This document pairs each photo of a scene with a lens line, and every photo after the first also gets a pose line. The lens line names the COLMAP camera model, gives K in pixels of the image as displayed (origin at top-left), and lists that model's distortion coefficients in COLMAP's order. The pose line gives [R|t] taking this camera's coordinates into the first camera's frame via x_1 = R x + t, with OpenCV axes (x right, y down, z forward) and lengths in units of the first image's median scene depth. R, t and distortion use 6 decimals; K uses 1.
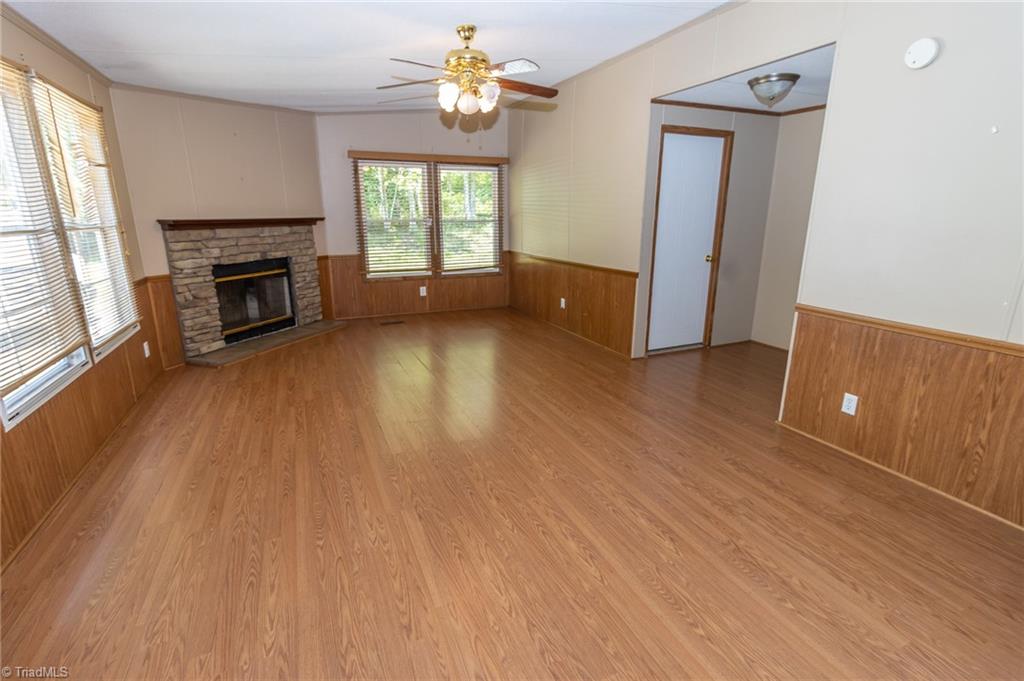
lens RADIAL K [[464.1, 0, 503.1], [0, 464.1, 322.1], [0, 0, 1]] dist [0.023001, 0.000186]
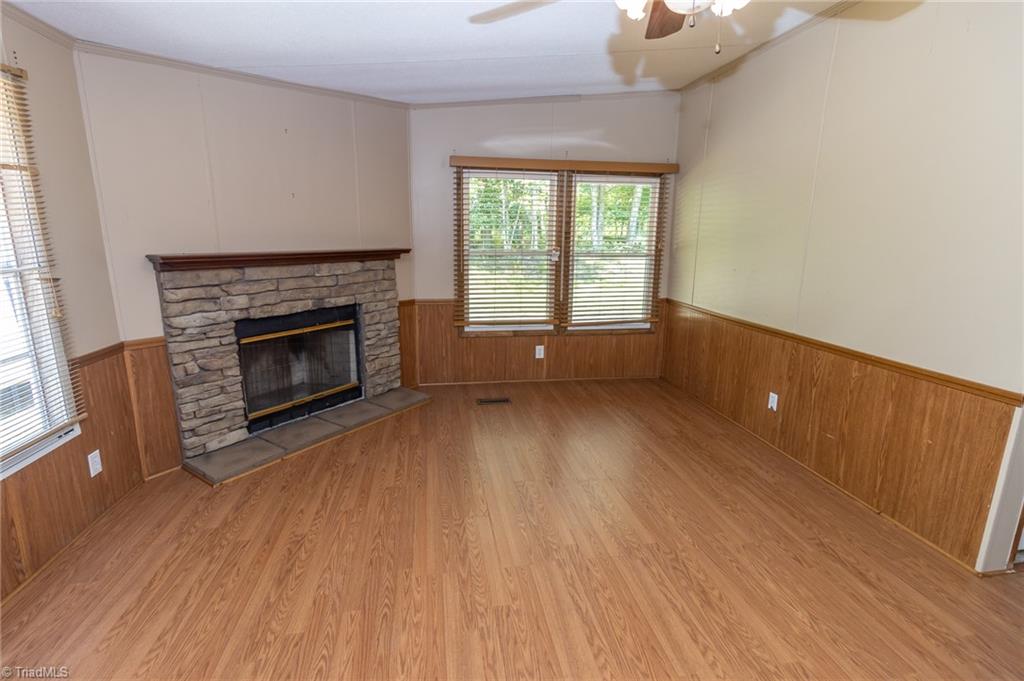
lens RADIAL K [[473.2, 0, 510.2], [0, 473.2, 331.0], [0, 0, 1]] dist [-0.001181, -0.000149]
pose [[0.970178, 0.060760, -0.234656, -0.059230], [-0.068421, 0.997352, -0.024639, -0.094558], [0.232538, 0.039959, 0.971766, 0.347373]]
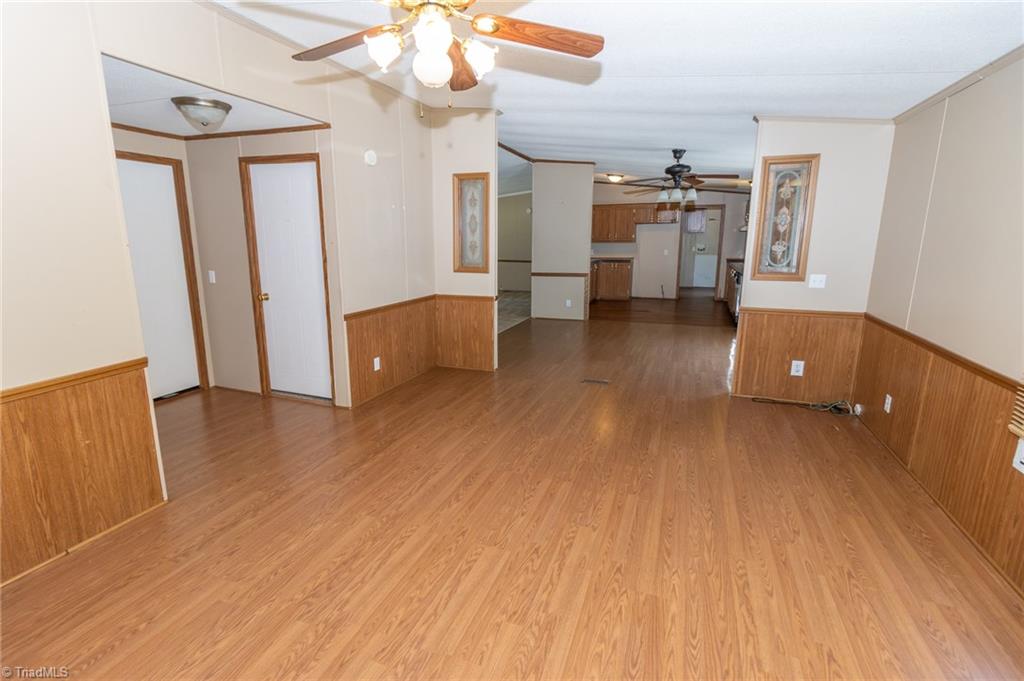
lens RADIAL K [[473.2, 0, 510.2], [0, 473.2, 331.0], [0, 0, 1]] dist [-0.001181, -0.000149]
pose [[-0.714512, -0.139966, 0.685480, -0.332021], [0.161119, 0.920529, 0.355903, -0.212160], [-0.680819, 0.364741, -0.635177, 0.827904]]
